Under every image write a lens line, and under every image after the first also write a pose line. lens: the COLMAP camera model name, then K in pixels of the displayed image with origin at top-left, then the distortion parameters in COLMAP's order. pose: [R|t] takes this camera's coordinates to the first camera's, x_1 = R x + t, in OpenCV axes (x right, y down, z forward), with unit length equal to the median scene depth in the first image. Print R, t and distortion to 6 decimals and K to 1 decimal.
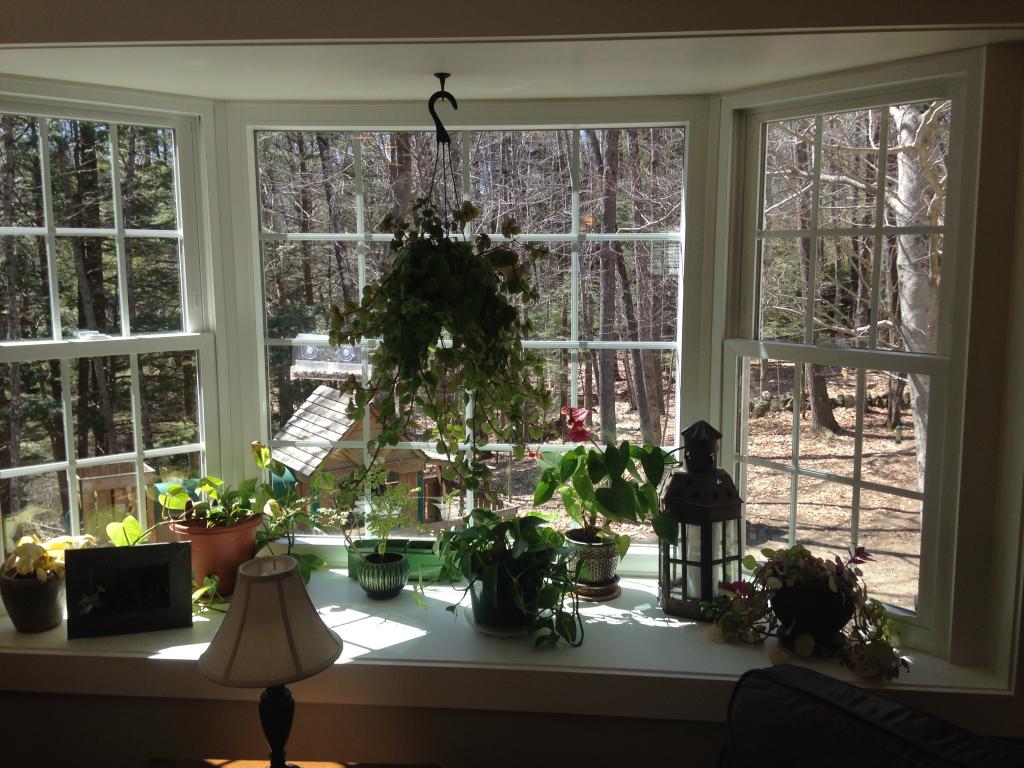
lens RADIAL K [[931.0, 0, 513.5], [0, 931.0, 378.2], [0, 0, 1]] dist [0.164996, -0.244436]
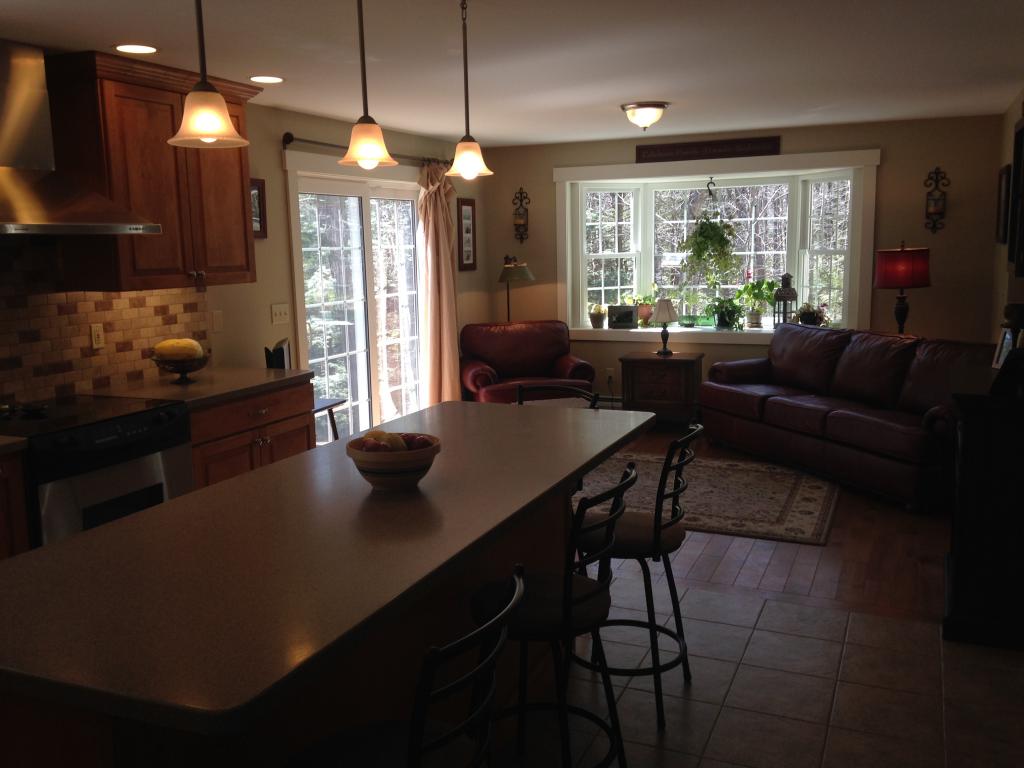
lens RADIAL K [[931.0, 0, 513.5], [0, 931.0, 378.2], [0, 0, 1]] dist [0.164996, -0.244436]
pose [[0.955151, 0.025011, -0.295062, 0.278471], [-0.019992, 0.999600, 0.020014, 0.385238], [0.295445, -0.013218, 0.955268, -2.615716]]
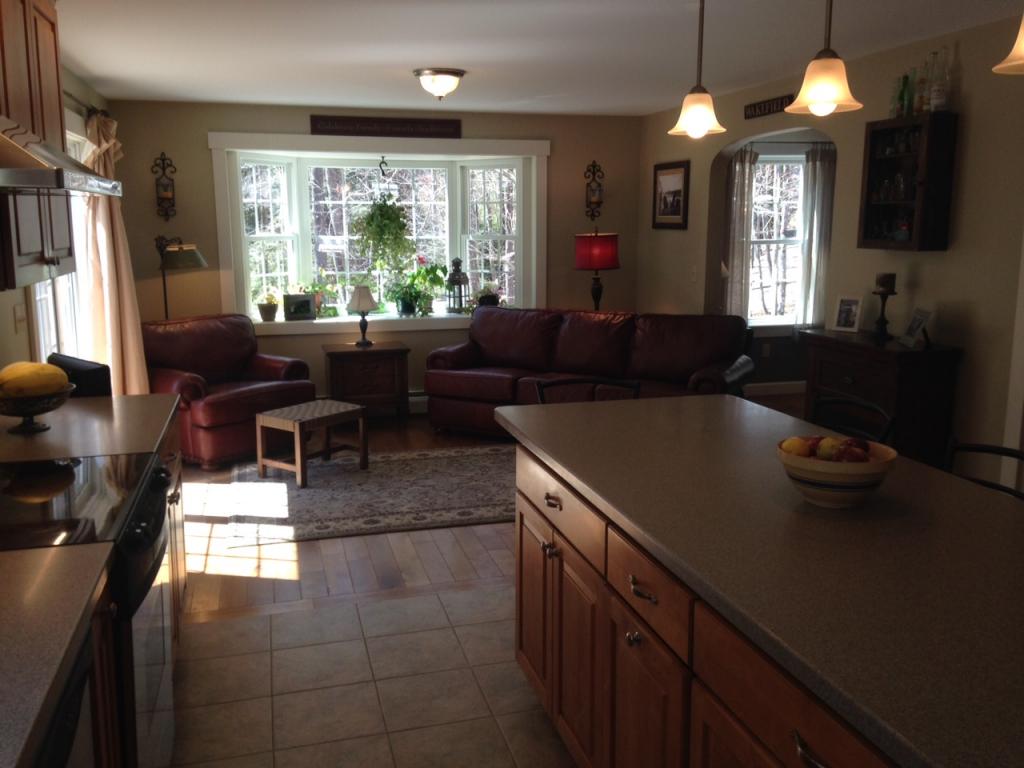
lens RADIAL K [[931.0, 0, 513.5], [0, 931.0, 378.2], [0, 0, 1]] dist [0.164996, -0.244436]
pose [[0.932868, -0.066607, 0.354007, -0.862729], [0.054767, 0.997557, 0.043372, 0.357431], [-0.356031, -0.021072, 0.934236, -2.333929]]
